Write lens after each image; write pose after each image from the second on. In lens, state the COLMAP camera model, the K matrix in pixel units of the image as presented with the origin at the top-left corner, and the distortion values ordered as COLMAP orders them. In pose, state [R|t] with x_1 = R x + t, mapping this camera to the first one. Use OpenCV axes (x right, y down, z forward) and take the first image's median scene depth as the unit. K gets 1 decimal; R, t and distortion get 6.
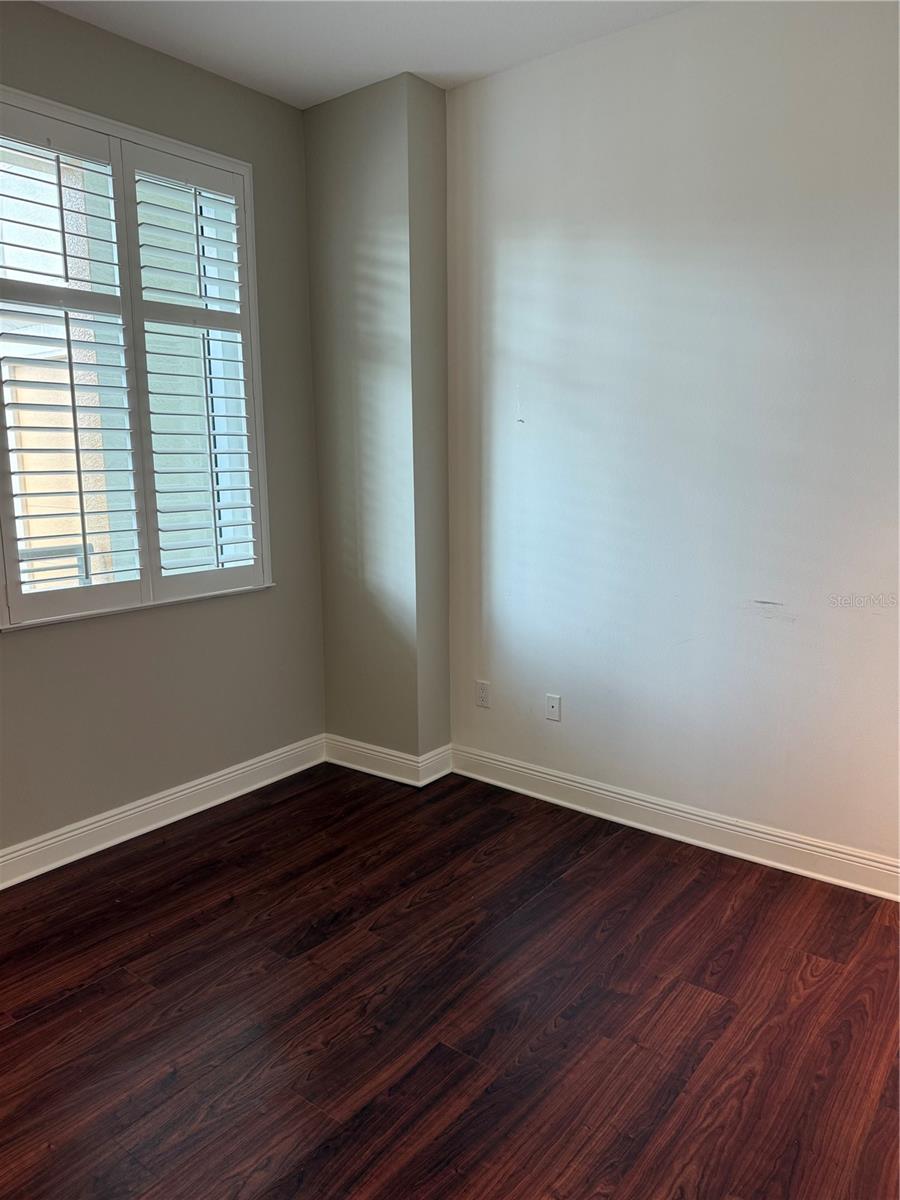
lens RADIAL K [[818.4, 0, 450.0], [0, 818.4, 600.0], [0, 0, 1]] dist [-0.006322, -0.029496]
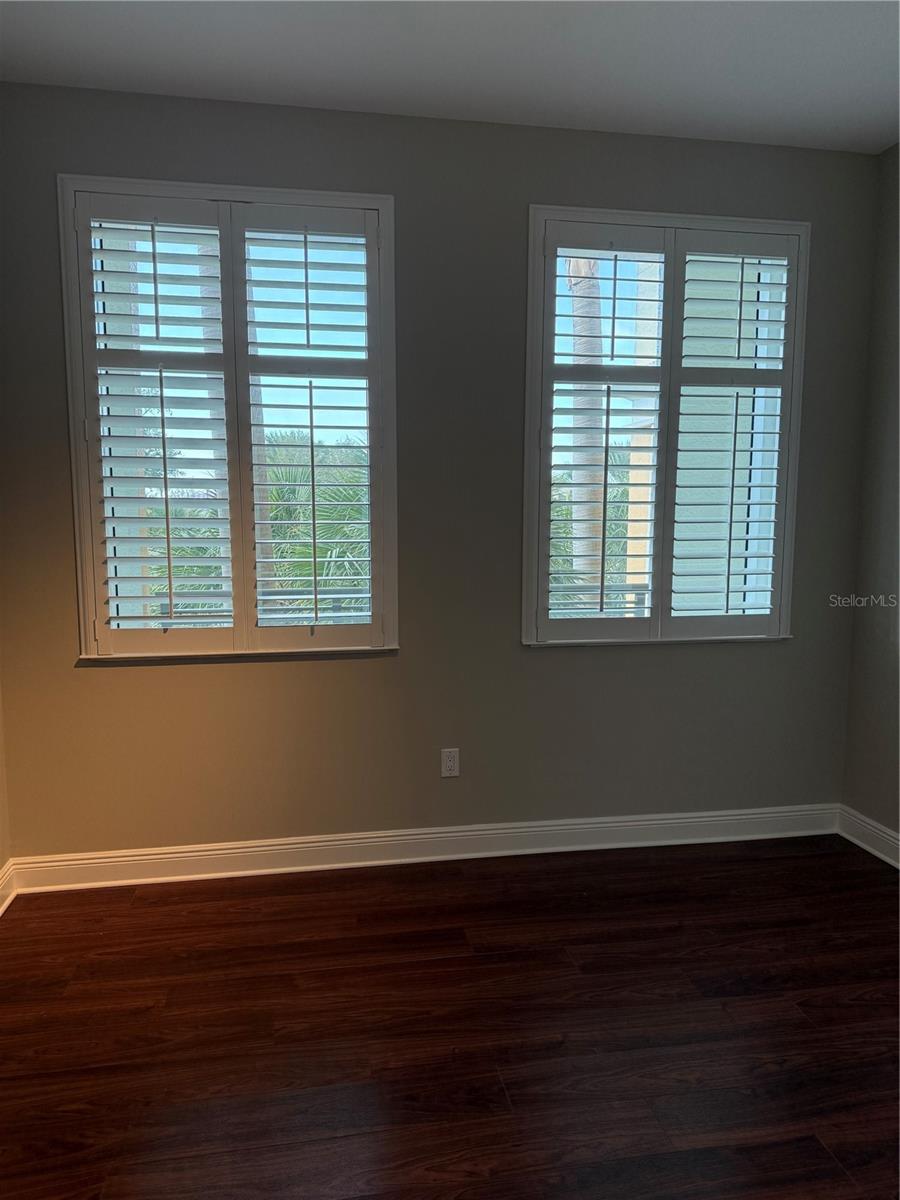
lens RADIAL K [[818.4, 0, 450.0], [0, 818.4, 600.0], [0, 0, 1]] dist [-0.006322, -0.029496]
pose [[0.738327, 0.081749, -0.669471, 0.159374], [-0.123162, 0.992278, -0.014663, 0.002286], [0.663103, 0.093279, 0.742694, -0.007558]]
